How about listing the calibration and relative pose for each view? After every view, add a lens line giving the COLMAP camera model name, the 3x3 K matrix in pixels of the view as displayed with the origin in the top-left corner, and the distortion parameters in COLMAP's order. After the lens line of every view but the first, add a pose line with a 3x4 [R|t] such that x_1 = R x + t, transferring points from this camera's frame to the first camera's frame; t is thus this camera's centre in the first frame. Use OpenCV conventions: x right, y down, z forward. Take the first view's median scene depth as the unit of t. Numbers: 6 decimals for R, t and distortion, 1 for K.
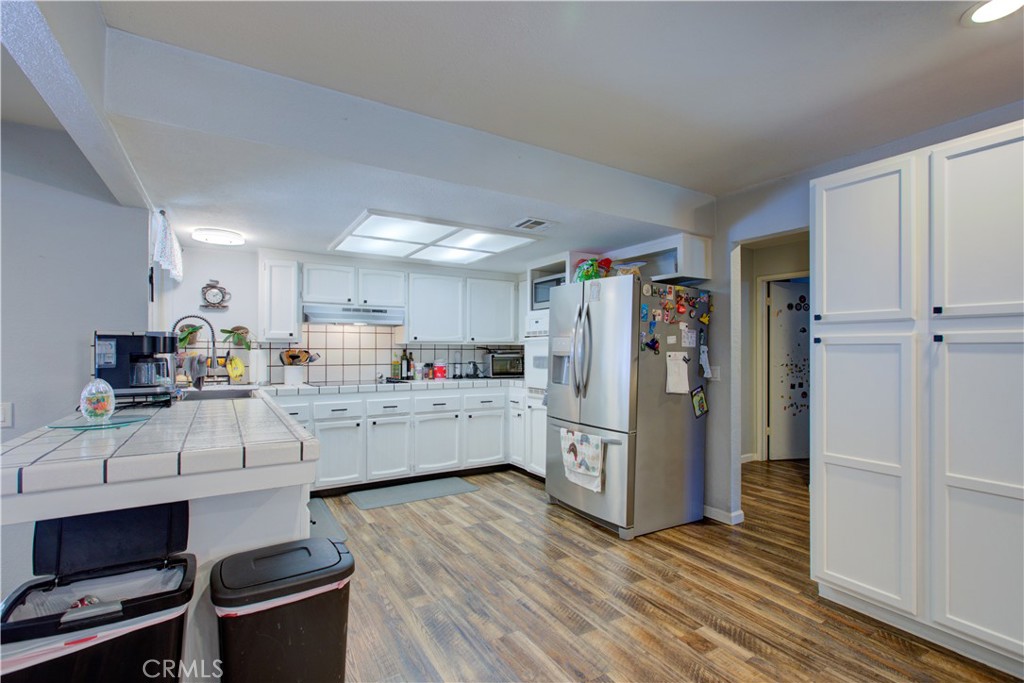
lens RADIAL K [[476.0, 0, 470.3], [0, 476.0, 348.8], [0, 0, 1]] dist [-0.001290, 0.000366]
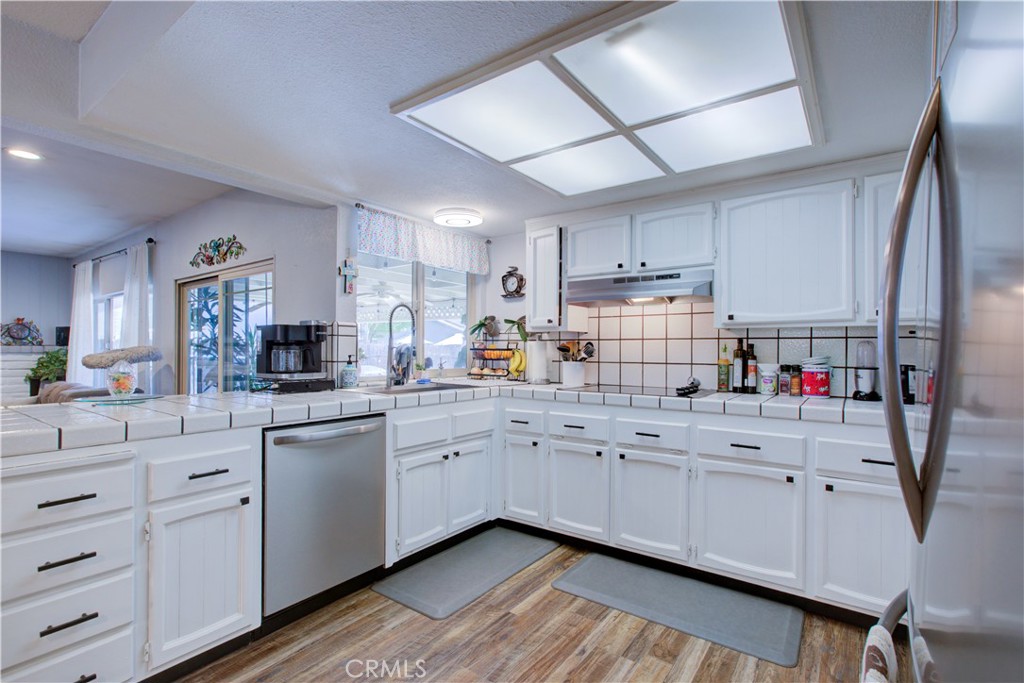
lens RADIAL K [[464.1, 0, 509.1], [0, 464.1, 348.7], [0, 0, 1]] dist [-0.000748, 0.000025]
pose [[0.446277, 0.001000, -0.894894, 0.272632], [-0.000790, 0.999999, 0.000724, 0.014748], [0.894894, 0.000384, 0.446278, 0.589228]]
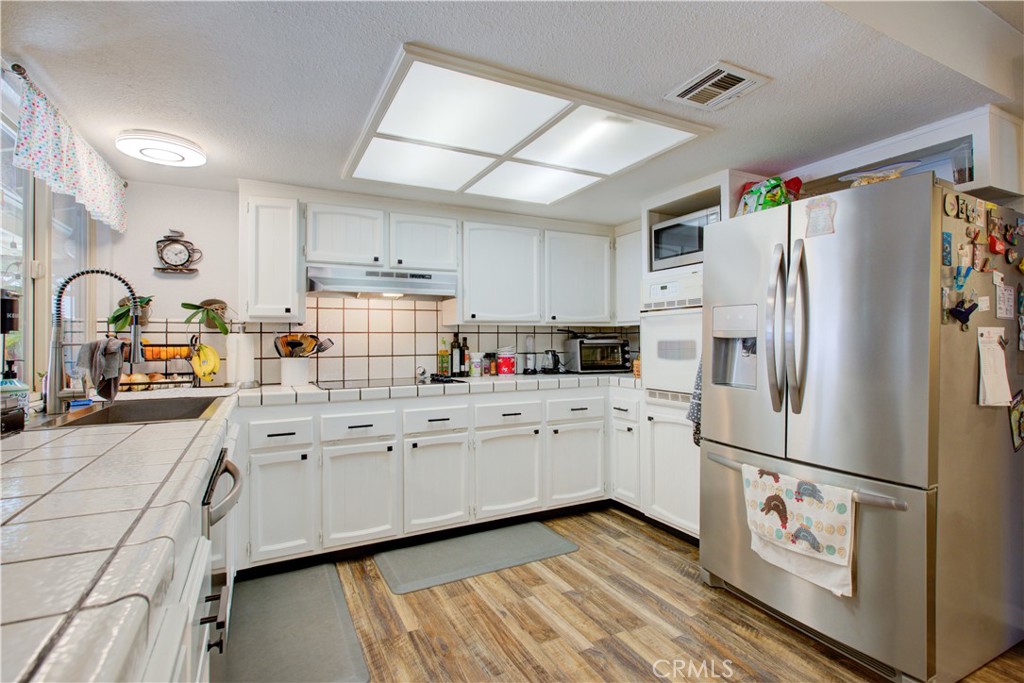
lens RADIAL K [[482.8, 0, 488.3], [0, 482.8, 333.7], [0, 0, 1]] dist [-0.003872, 0.000113]
pose [[0.999327, -0.007855, -0.035820, -0.075710], [0.007451, 0.999908, -0.011377, 0.011884], [0.035906, 0.011102, 0.999293, 0.339841]]
